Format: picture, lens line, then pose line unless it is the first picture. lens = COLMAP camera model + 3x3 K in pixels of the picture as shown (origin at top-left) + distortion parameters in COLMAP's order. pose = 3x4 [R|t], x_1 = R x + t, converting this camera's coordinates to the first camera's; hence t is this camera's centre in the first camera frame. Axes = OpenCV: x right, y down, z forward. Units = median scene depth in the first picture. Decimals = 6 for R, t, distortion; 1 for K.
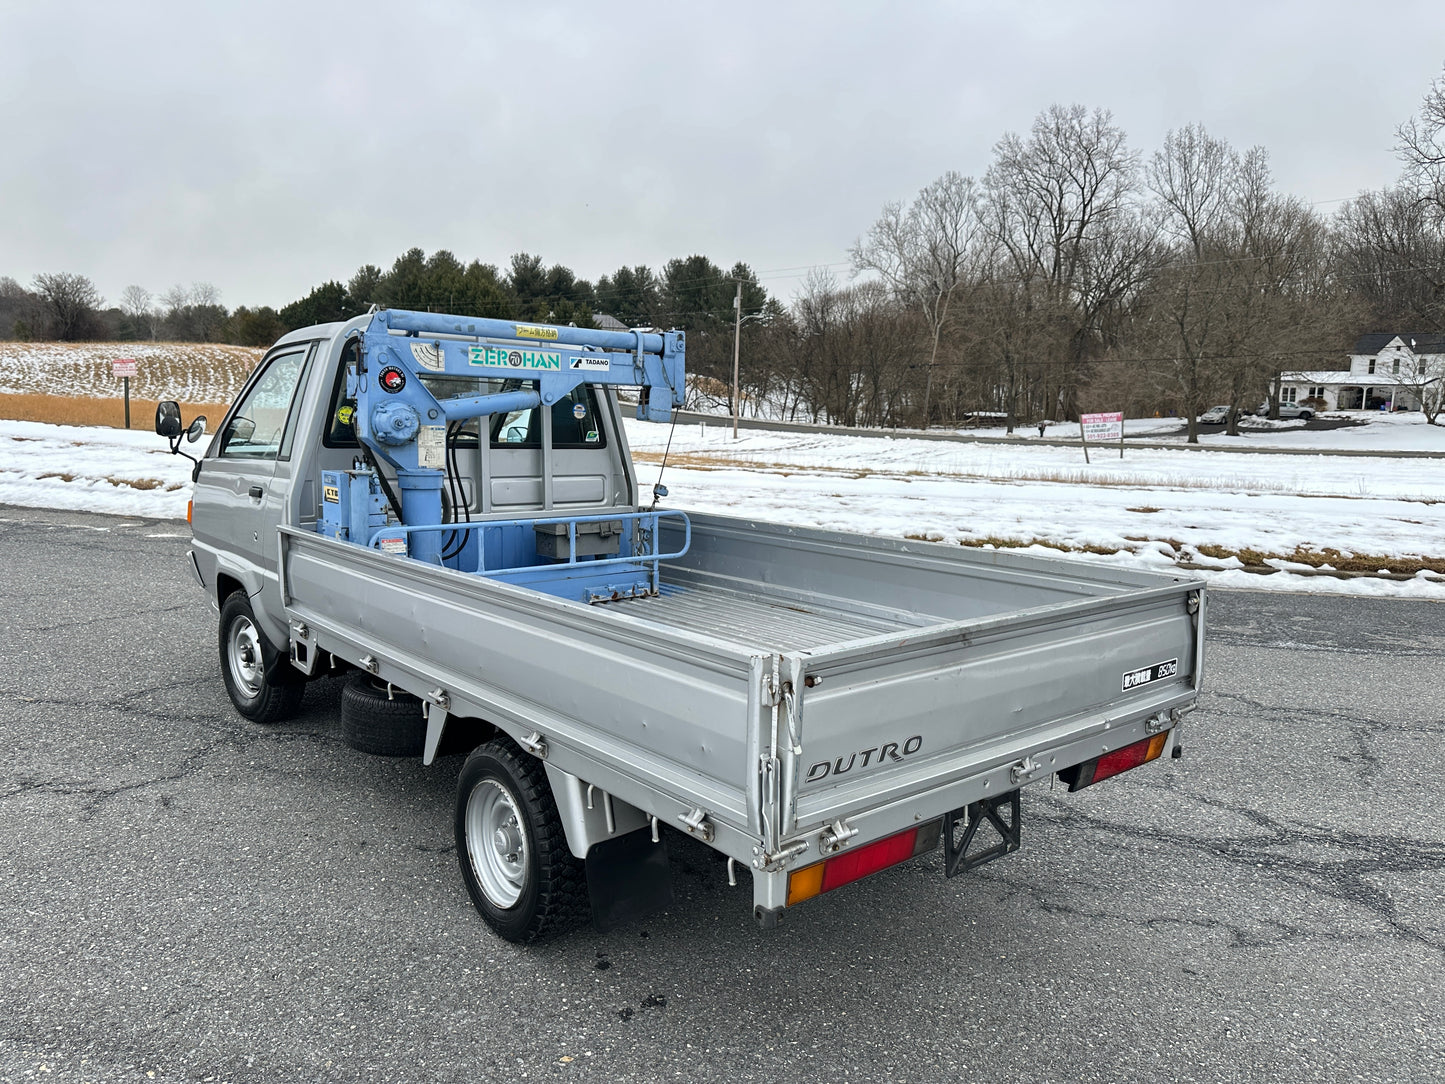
lens RADIAL K [[1019.9, 0, 722.5], [0, 1019.9, 542.0], [0, 0, 1]] dist [0.050458, -0.054272]
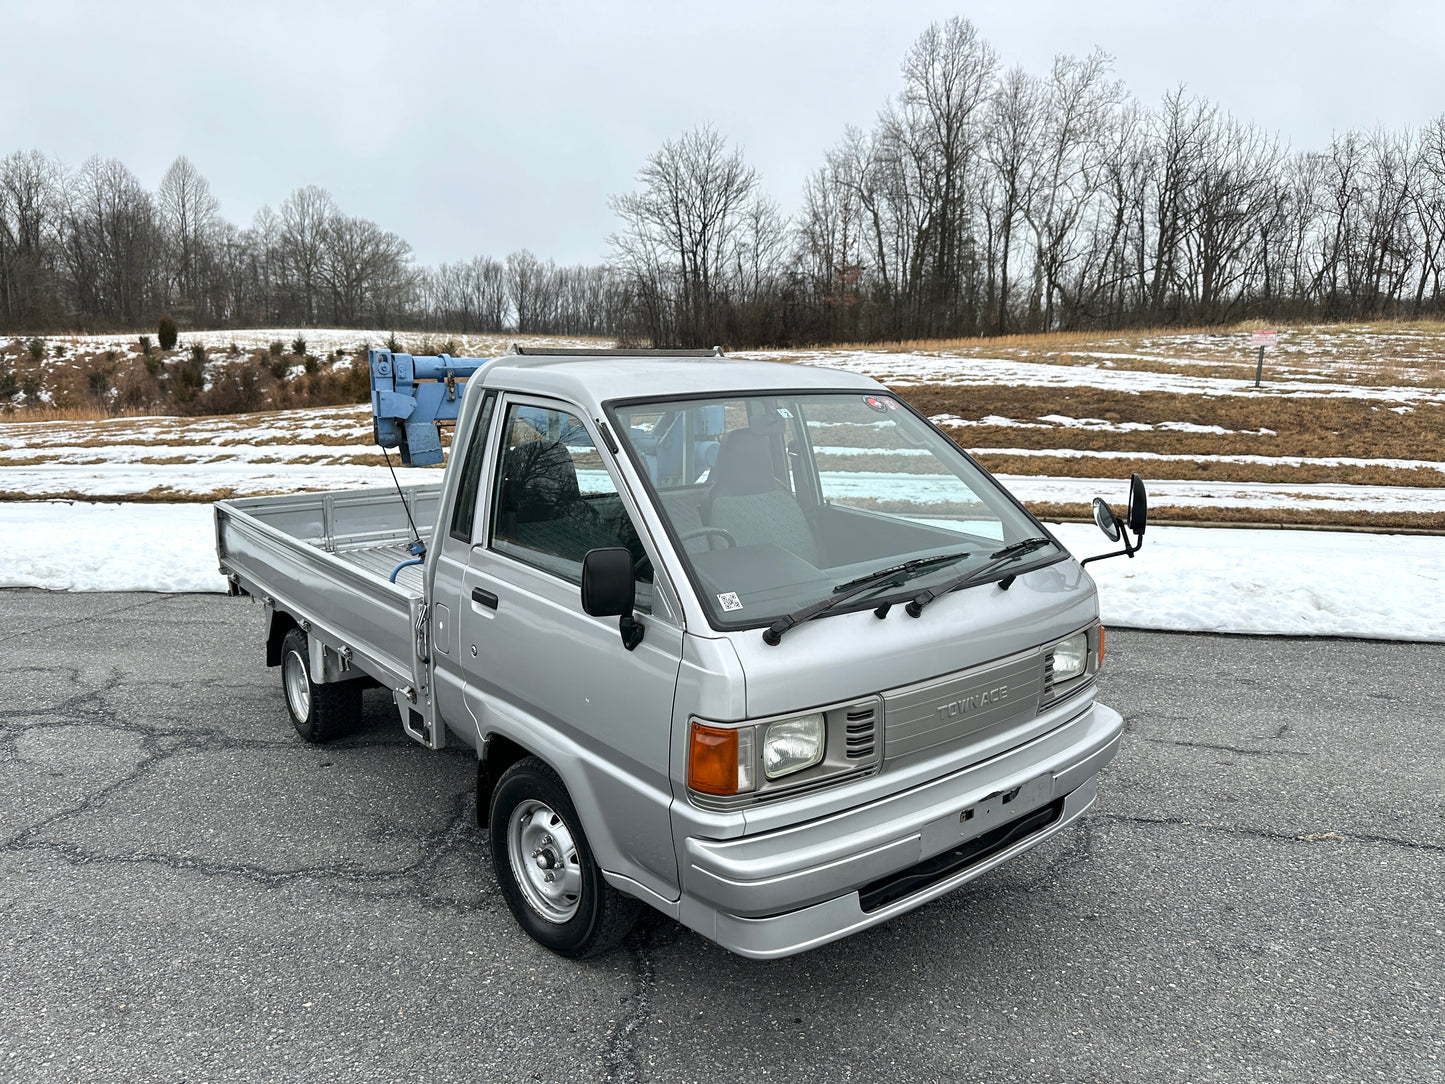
lens RADIAL K [[1020.5, 0, 739.6], [0, 1020.5, 534.6], [0, 0, 1]] dist [0.061615, -0.081231]
pose [[-0.999382, -0.033161, 0.011673, -0.020530], [-0.028144, 0.953646, 0.299611, -0.020428], [-0.021067, 0.299097, -0.953990, 0.116095]]
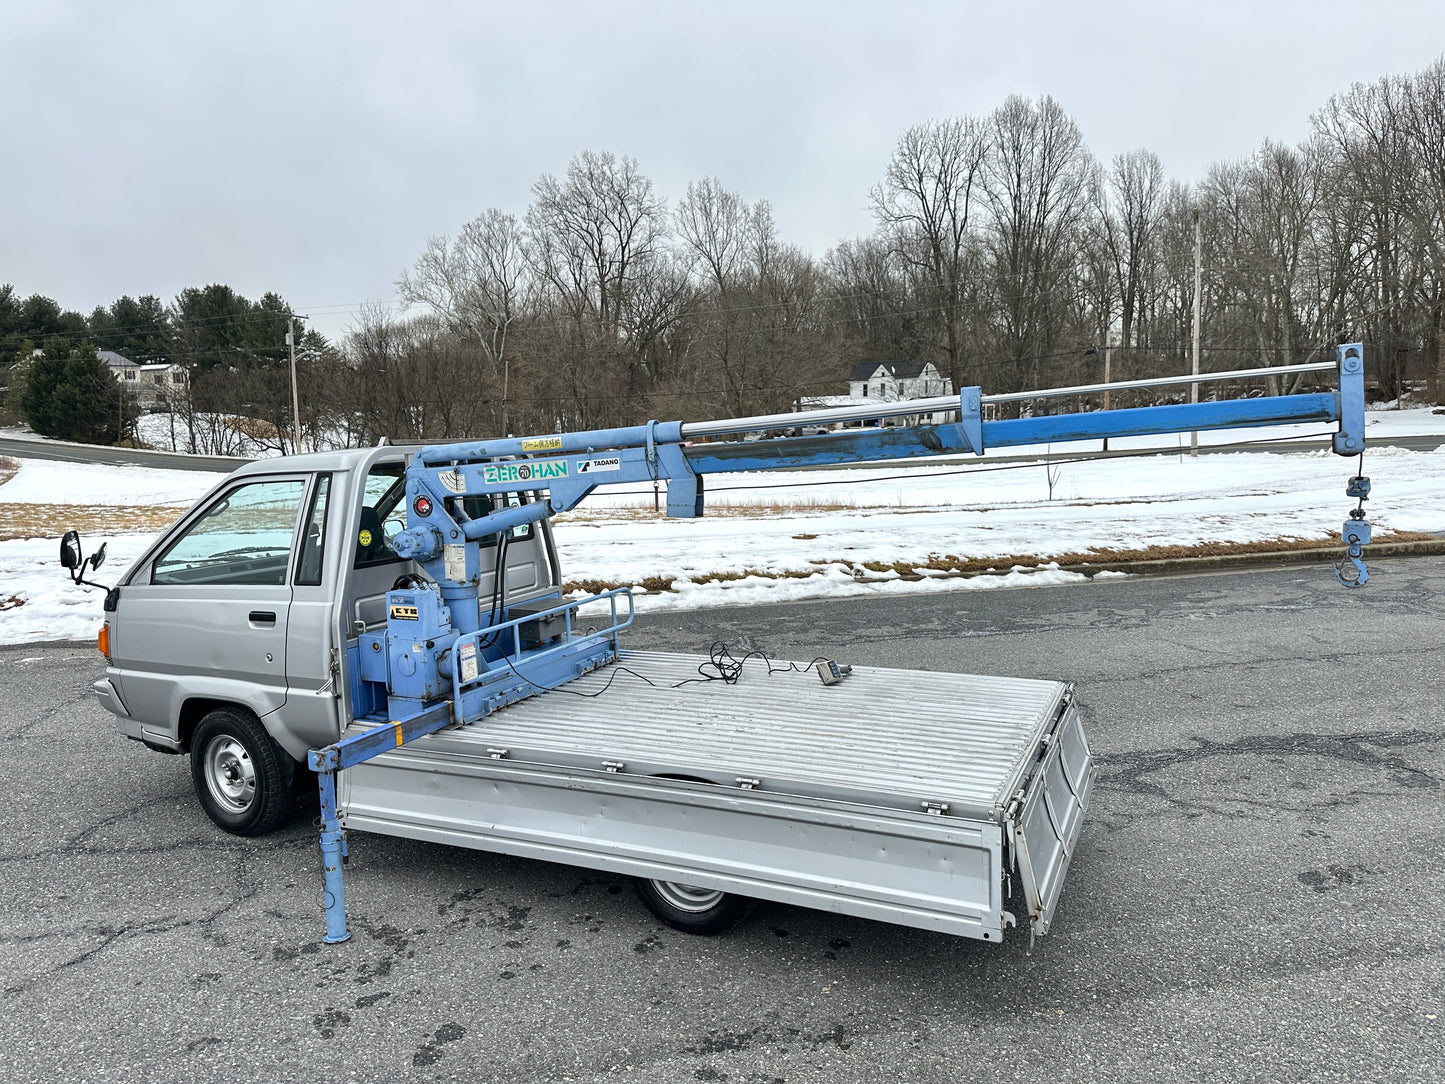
lens RADIAL K [[1008.0, 0, 704.1], [0, 1008.0, 578.4], [0, 0, 1]] dist [0.089759, -0.094705]
pose [[0.914316, -0.104258, 0.391352, -0.026603], [0.101536, 0.994446, 0.027706, -0.004173], [-0.392067, 0.014404, 0.919824, -0.008455]]
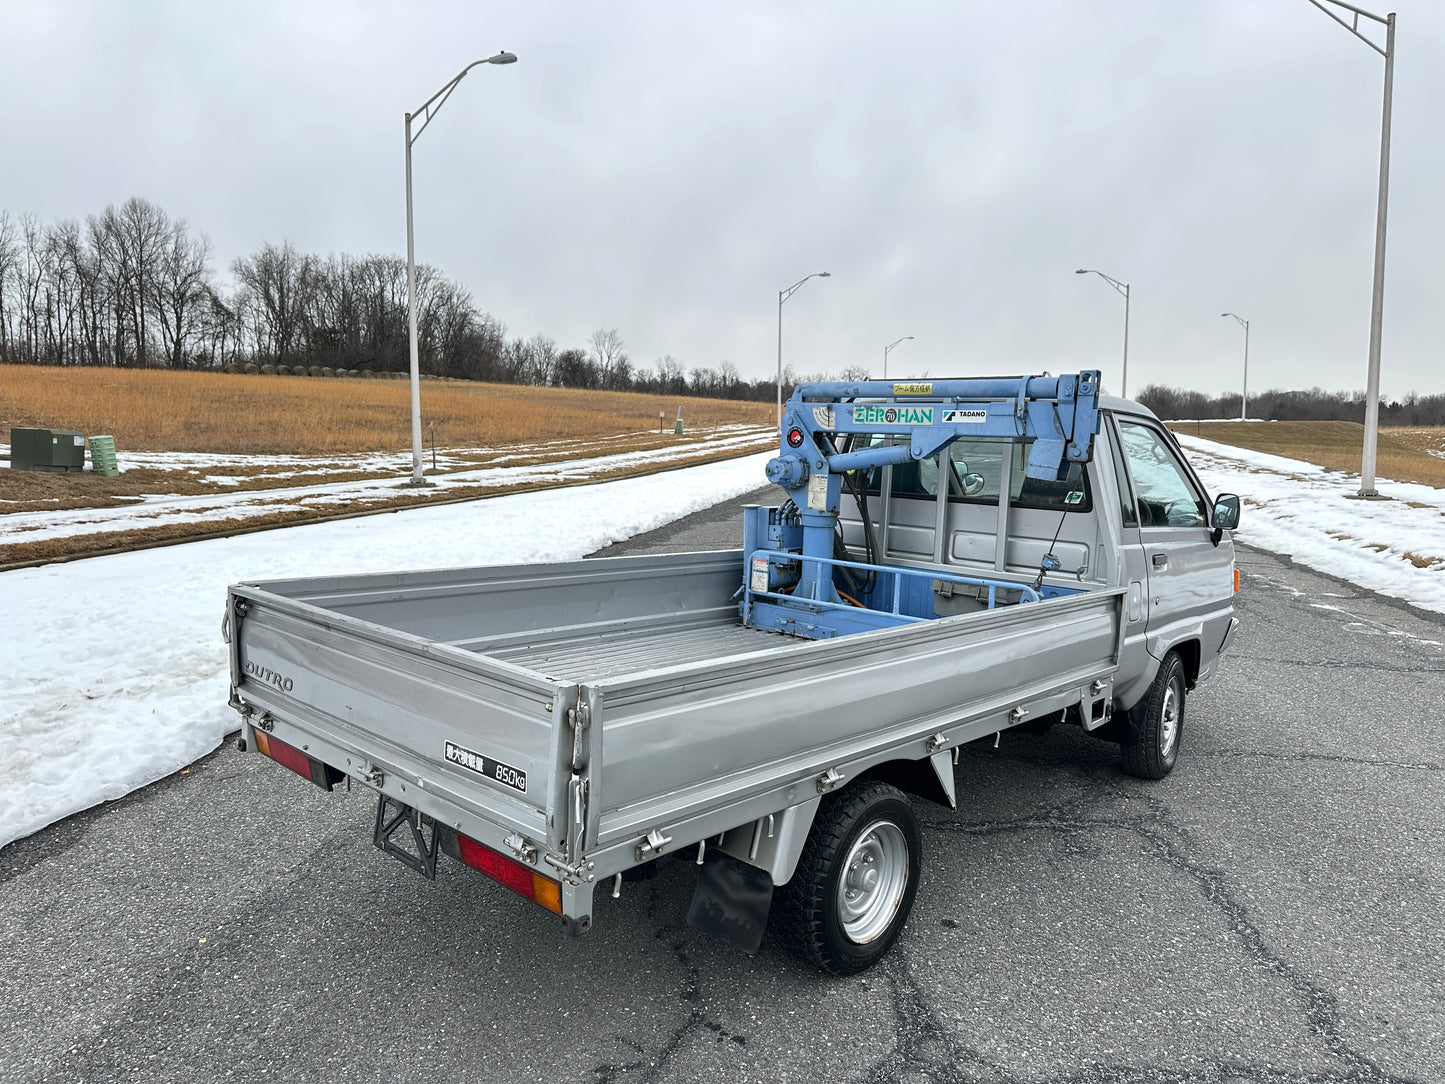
lens RADIAL K [[1007.4, 0, 722.5], [0, 1007.4, 542.0], [0, 0, 1]] dist [0.106895, -0.140044]
pose [[0.121407, 0.076987, -0.989613, 0.048615], [-0.159026, 0.985618, 0.057167, -0.004656], [0.979781, 0.150433, 0.131903, 0.040897]]
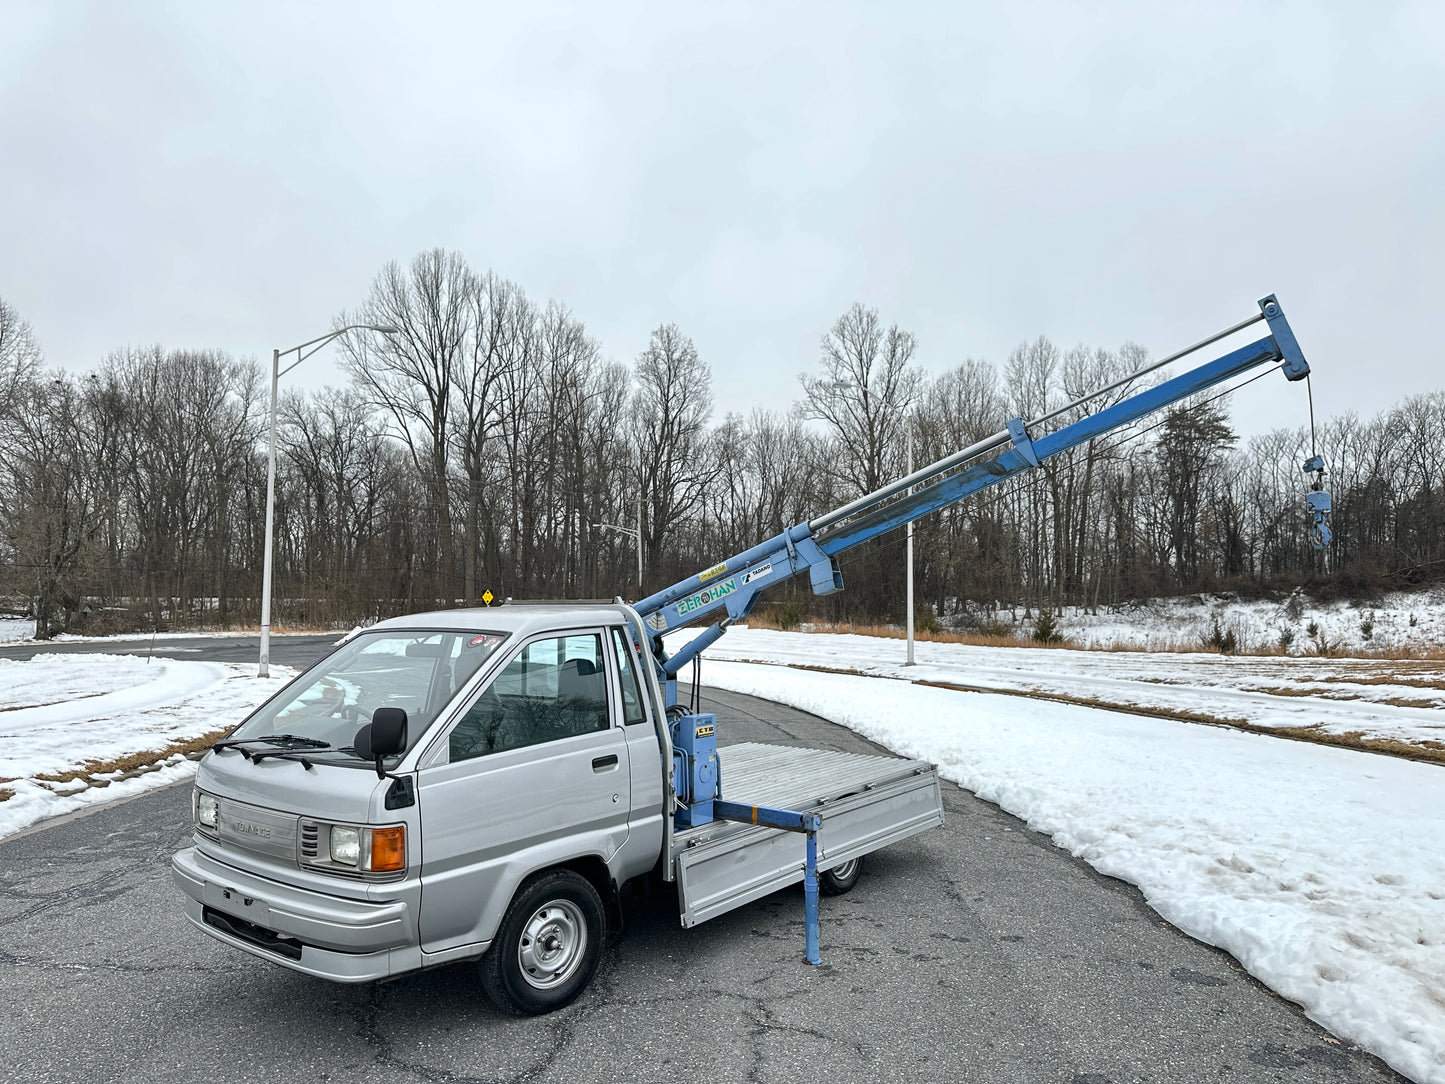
lens RADIAL K [[1018.6, 0, 731.1], [0, 1018.6, 546.8], [0, 0, 1]] dist [0.108206, -0.158169]
pose [[-0.188861, 0.038726, 0.981240, -0.095773], [0.148708, 0.988826, -0.010403, -0.014713], [-0.970679, 0.143953, -0.192509, 0.062381]]
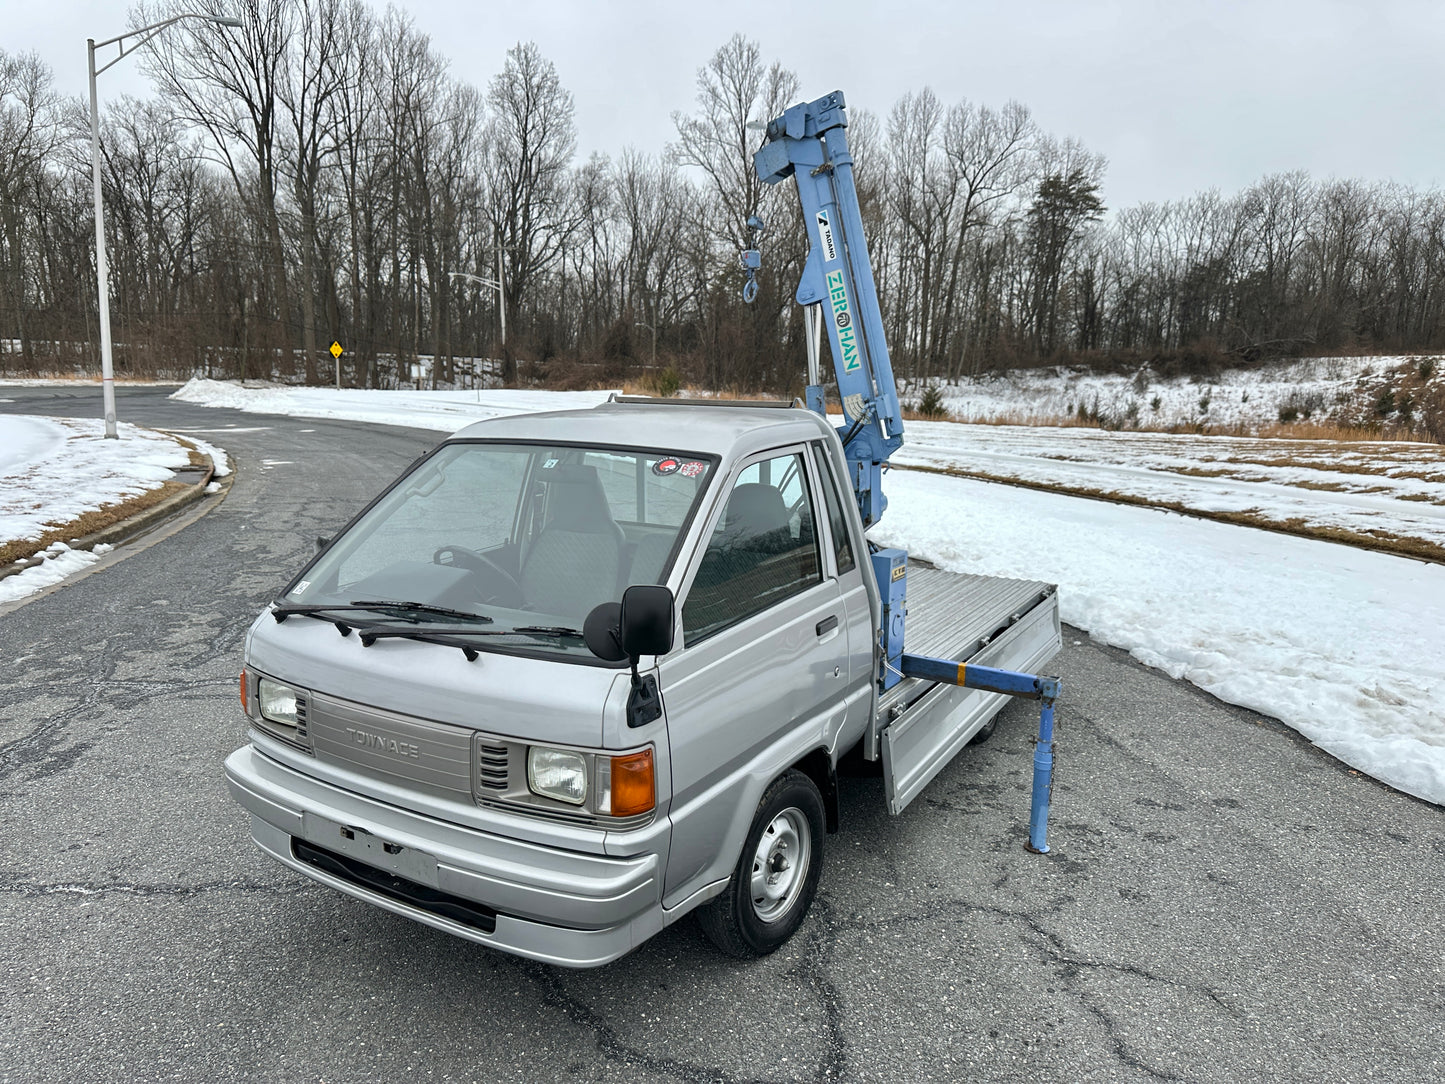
lens RADIAL K [[1020.1, 0, 722.5], [0, 1020.1, 542.0], [0, 0, 1]] dist [0.054589, -0.082262]
pose [[-0.321283, -0.184732, 0.928790, -0.070671], [0.113872, 0.966136, 0.231550, -0.018877], [-0.940112, 0.180156, -0.289367, 0.078278]]
